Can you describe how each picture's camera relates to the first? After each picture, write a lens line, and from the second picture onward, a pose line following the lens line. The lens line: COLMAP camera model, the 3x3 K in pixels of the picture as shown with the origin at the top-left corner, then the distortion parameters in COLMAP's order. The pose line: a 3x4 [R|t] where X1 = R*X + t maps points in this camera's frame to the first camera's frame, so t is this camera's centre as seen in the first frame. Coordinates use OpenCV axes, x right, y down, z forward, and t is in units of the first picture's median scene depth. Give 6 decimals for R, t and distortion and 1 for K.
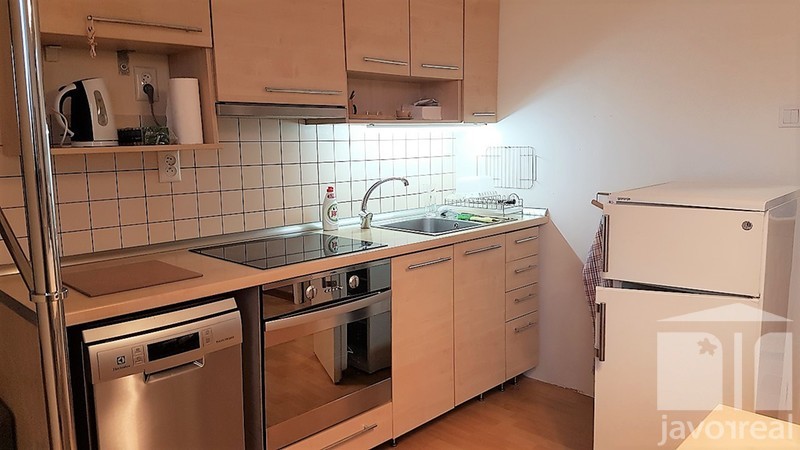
lens RADIAL K [[601.5, 0, 414.3], [0, 601.5, 223.6], [0, 0, 1]] dist [0.110162, -0.253700]
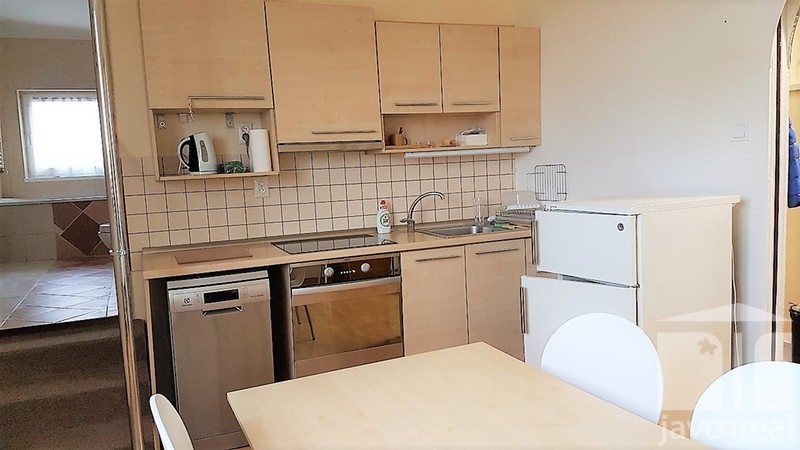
lens RADIAL K [[601.5, 0, 414.3], [0, 601.5, 223.6], [0, 0, 1]] dist [0.110162, -0.253700]
pose [[0.928729, 0.006337, -0.370704, 0.534509], [-0.018666, 0.999385, -0.029681, 0.035722], [0.370288, 0.034485, 0.928277, -0.254485]]
